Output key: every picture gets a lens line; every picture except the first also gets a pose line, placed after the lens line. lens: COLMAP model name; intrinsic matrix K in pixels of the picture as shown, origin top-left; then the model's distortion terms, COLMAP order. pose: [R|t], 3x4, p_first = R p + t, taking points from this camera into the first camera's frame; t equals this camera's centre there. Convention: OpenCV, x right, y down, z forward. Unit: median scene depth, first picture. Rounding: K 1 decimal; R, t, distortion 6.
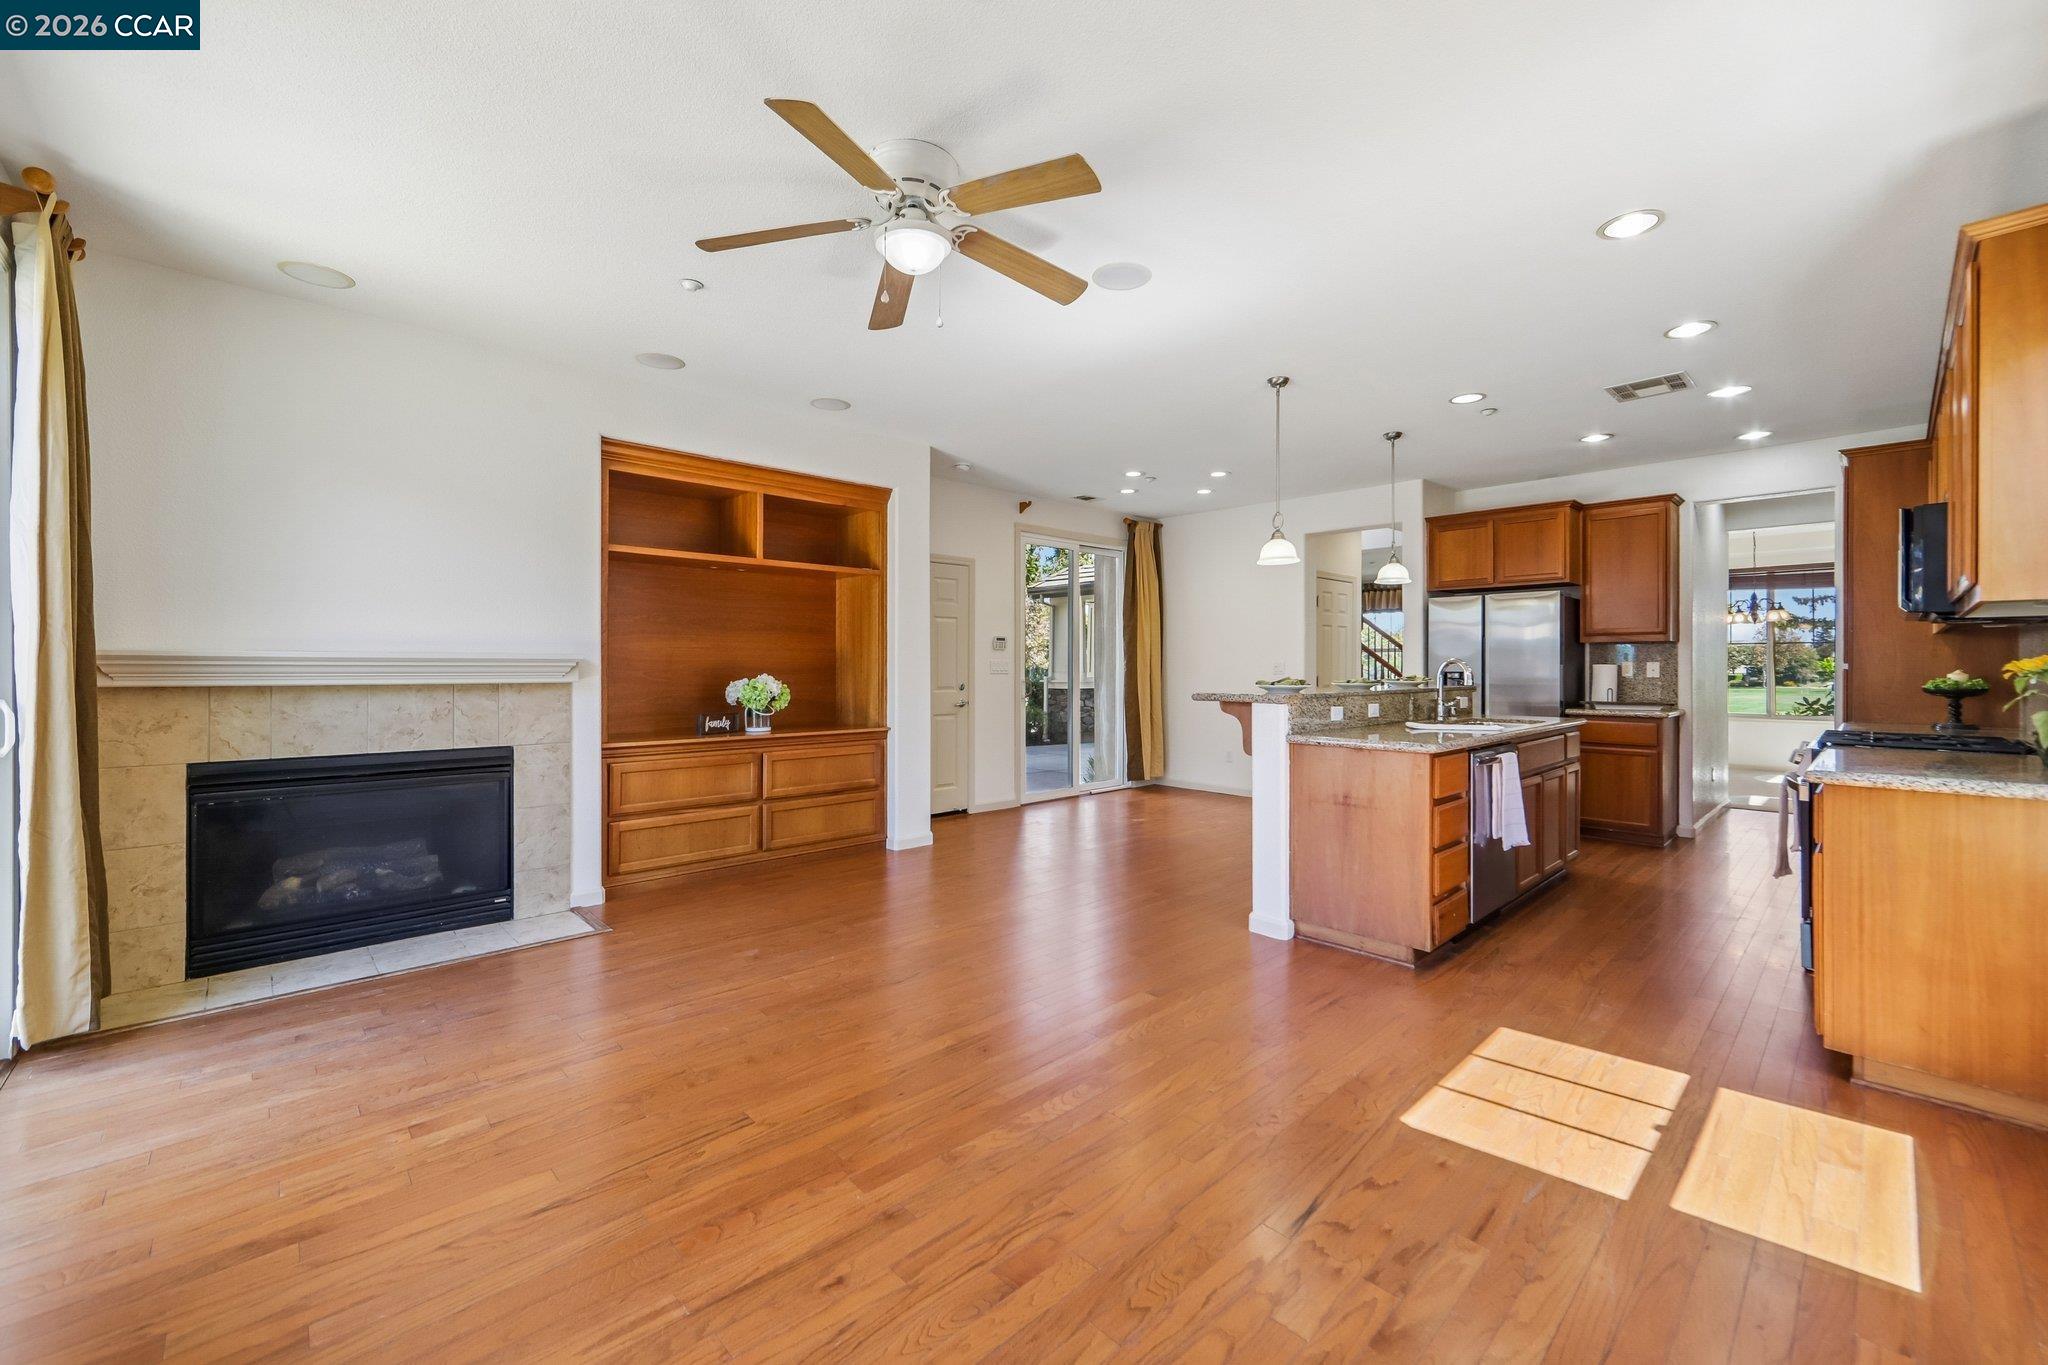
lens RADIAL K [[819.7, 0, 1030.3], [0, 819.7, 659.1], [0, 0, 1]] dist [-0.000537, -0.000005]
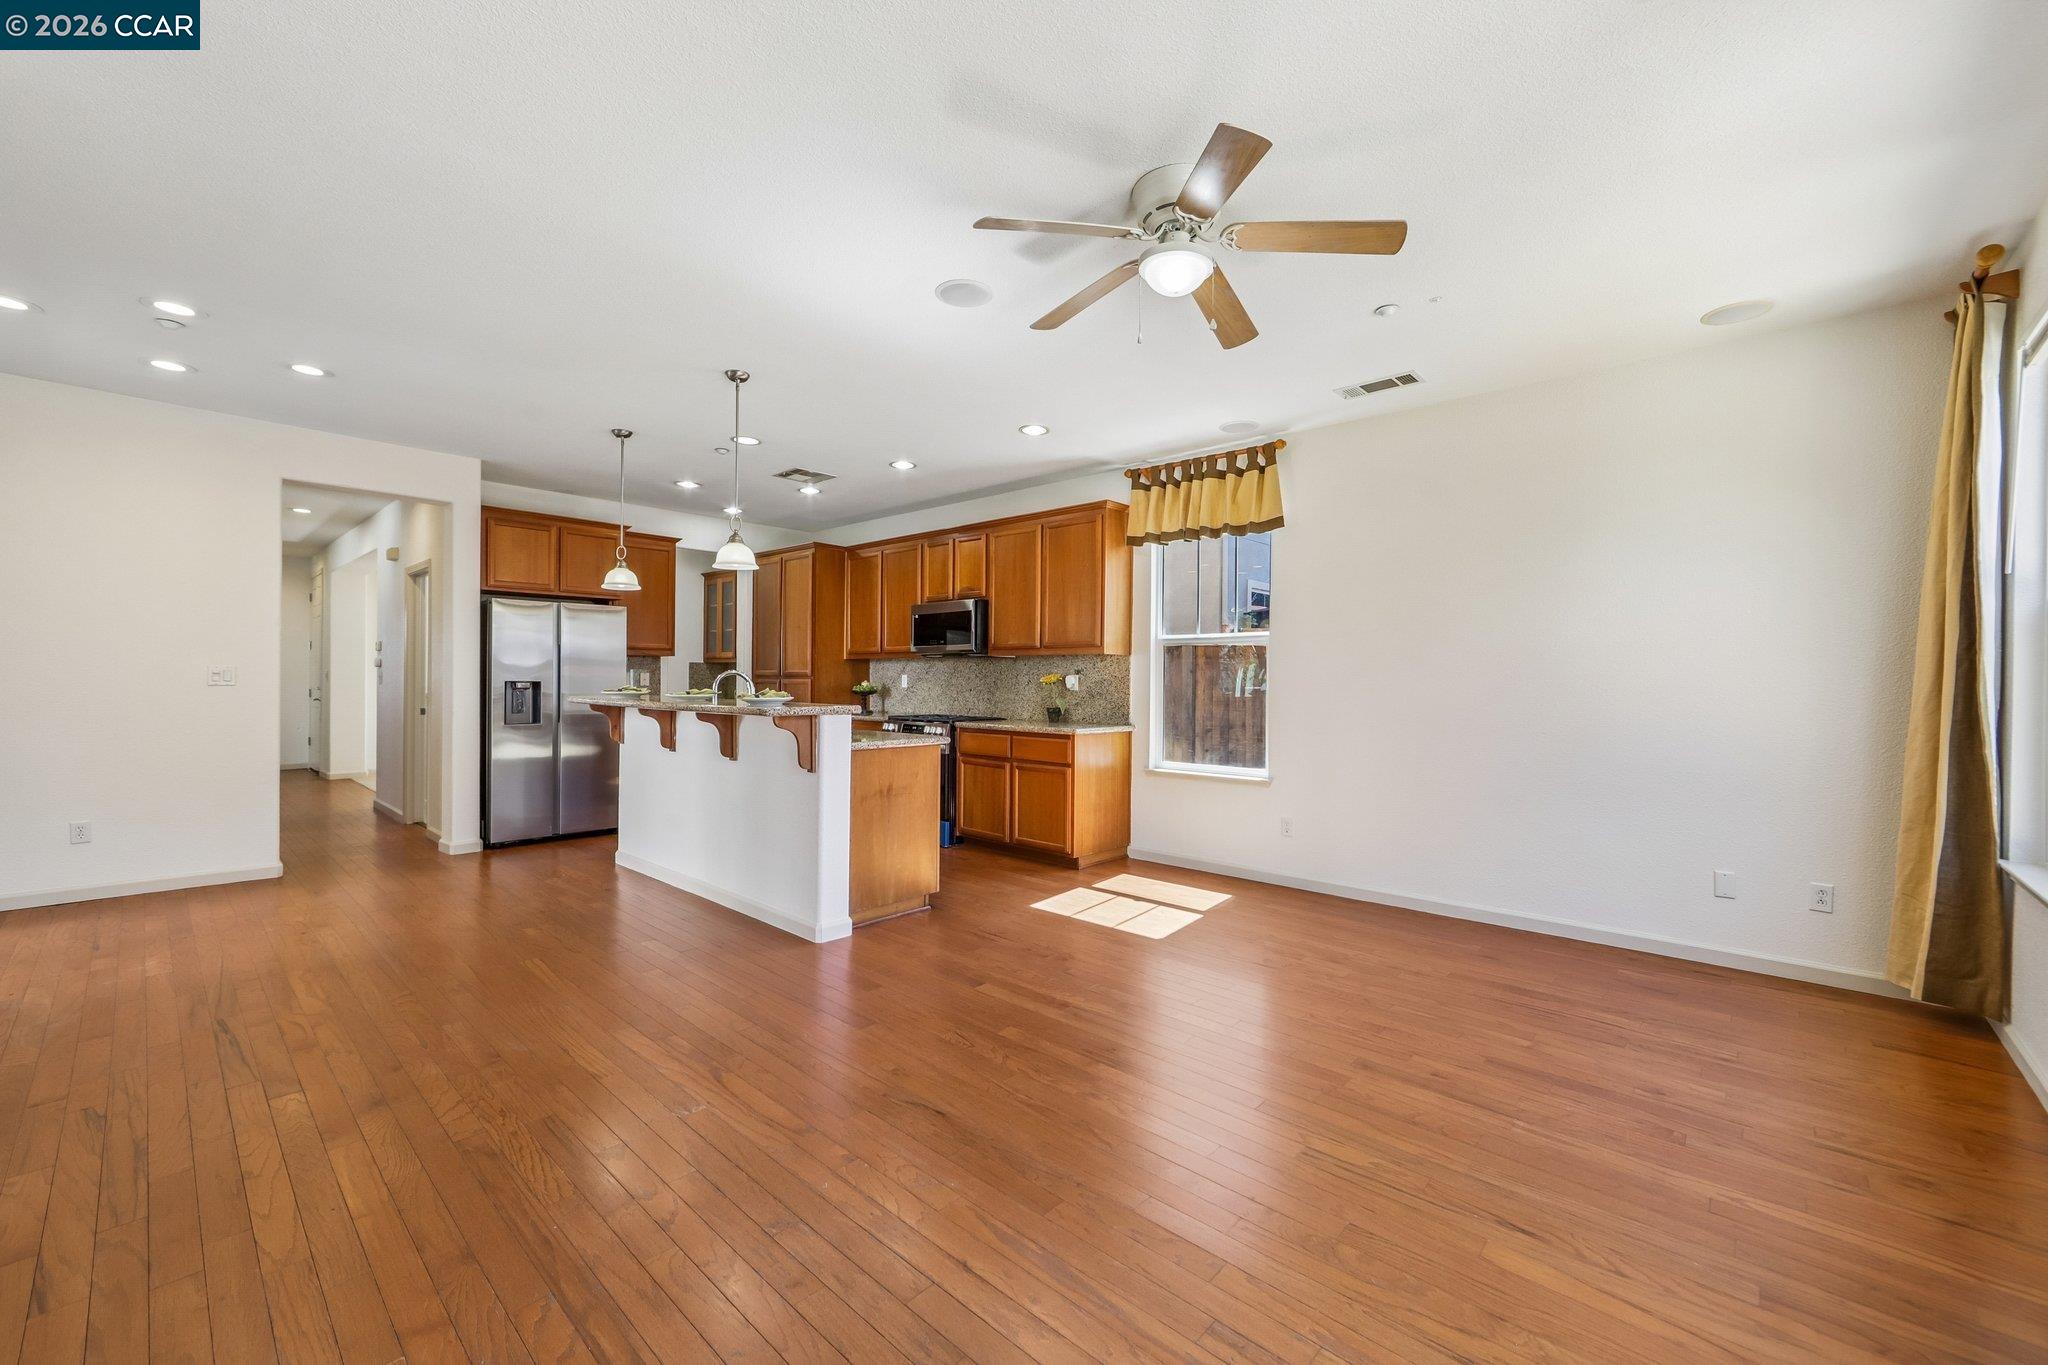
lens RADIAL K [[815.7, 0, 1049.4], [0, 815.7, 675.4], [0, 0, 1]] dist [0.000330, 0.000014]
pose [[-0.086610, 0.003360, 0.996237, -1.087941], [-0.016445, 0.999853, -0.004802, 0.007355], [-0.996107, -0.016799, -0.086542, 1.184193]]
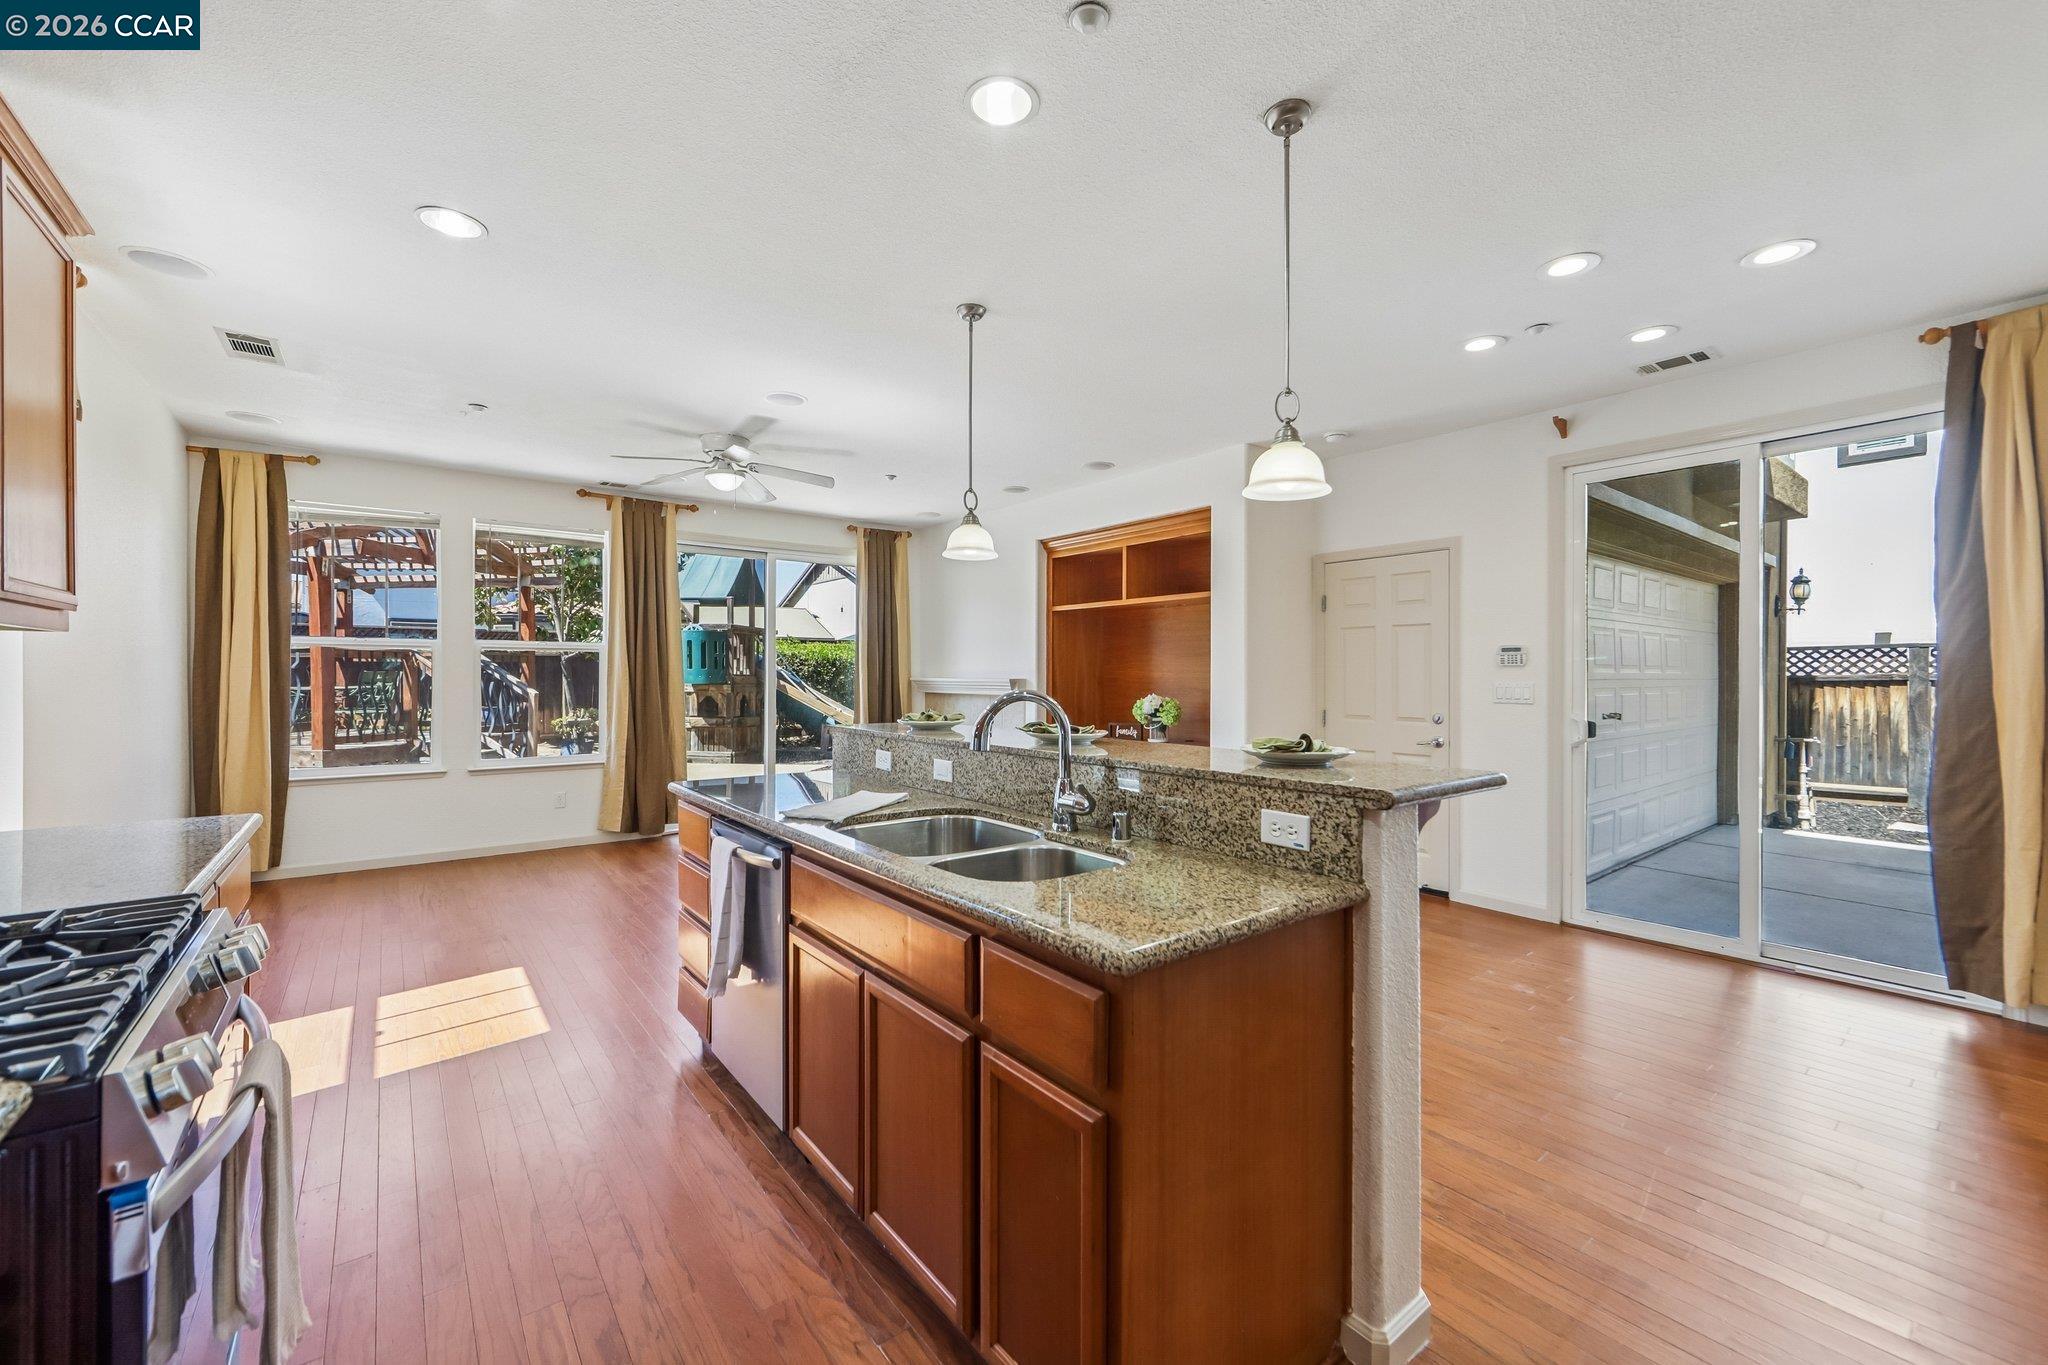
lens RADIAL K [[815.7, 0, 1049.4], [0, 815.7, 675.4], [0, 0, 1]] dist [0.000330, 0.000014]
pose [[-0.081066, -0.001911, -0.996707, 1.706900], [0.003840, 0.999990, -0.002230, -0.012414], [0.996701, -0.004008, -0.081058, 1.868195]]
